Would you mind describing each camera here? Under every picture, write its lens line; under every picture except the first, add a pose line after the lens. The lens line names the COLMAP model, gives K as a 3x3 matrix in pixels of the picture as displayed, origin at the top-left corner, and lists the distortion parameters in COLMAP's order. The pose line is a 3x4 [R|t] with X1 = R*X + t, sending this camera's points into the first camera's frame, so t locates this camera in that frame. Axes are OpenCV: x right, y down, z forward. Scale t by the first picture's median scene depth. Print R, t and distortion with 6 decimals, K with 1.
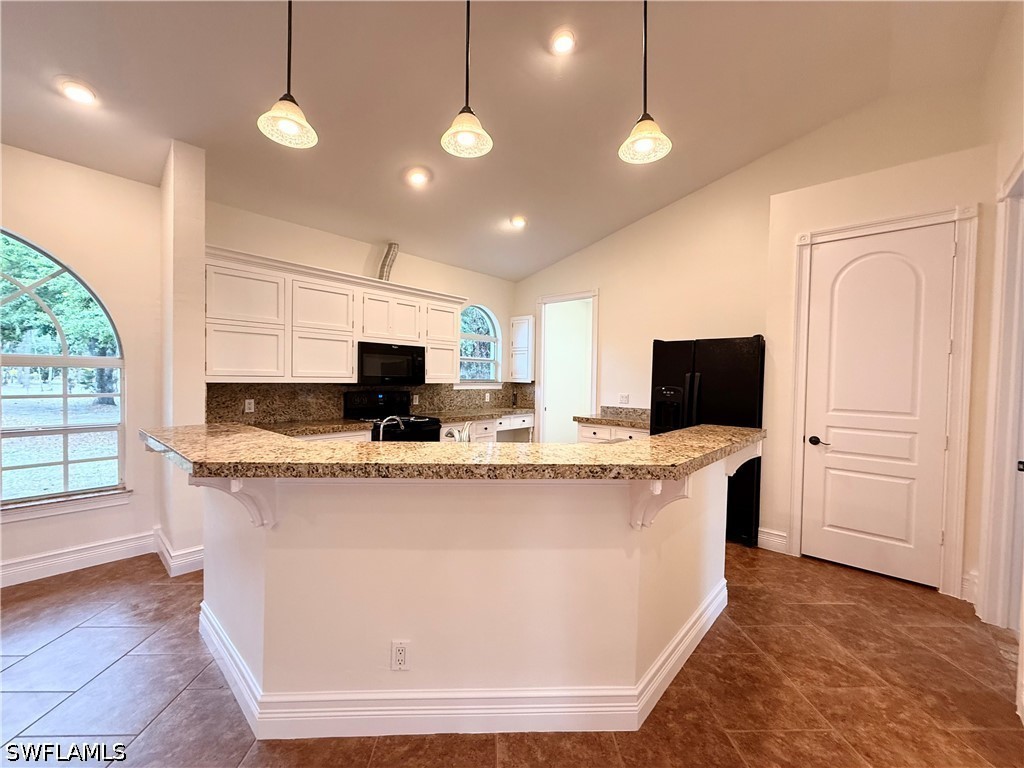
lens RADIAL K [[408.3, 0, 510.8], [0, 408.3, 385.0], [0, 0, 1]] dist [0.001941, -0.000879]
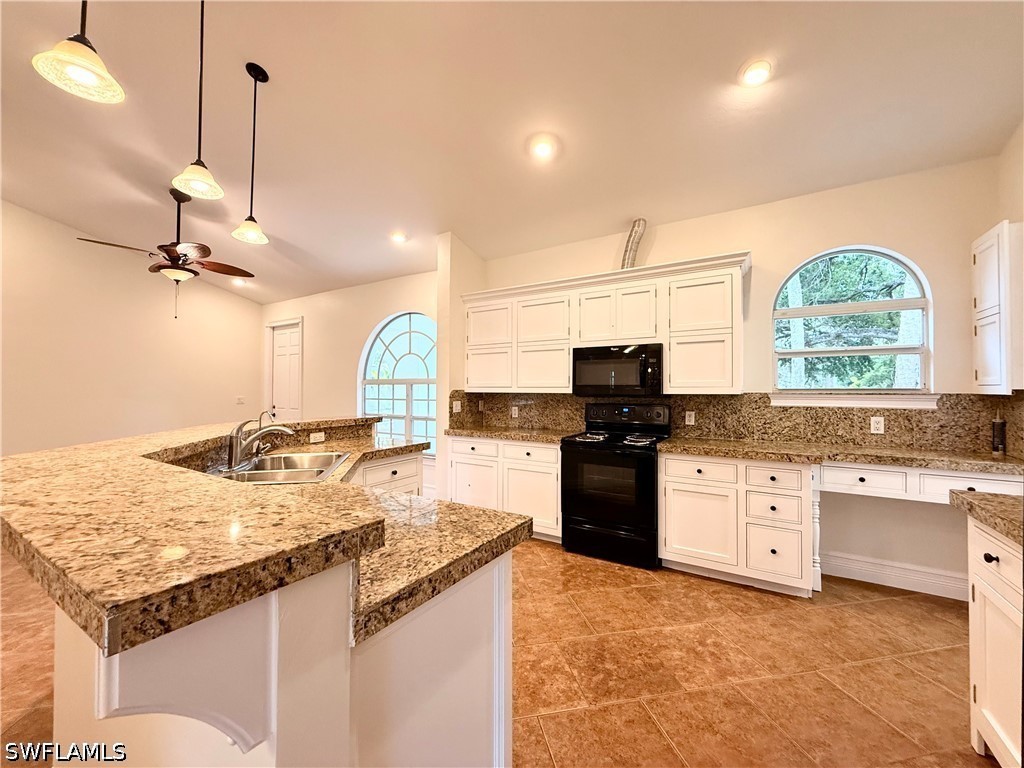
lens RADIAL K [[408.3, 0, 513.1], [0, 408.3, 384.3], [0, 0, 1]] dist [0.001941, -0.000879]
pose [[0.181581, -0.031922, -0.982858, 0.477788], [-0.019392, 0.999162, -0.036034, 0.010797], [0.983185, 0.025603, 0.180810, 0.660065]]
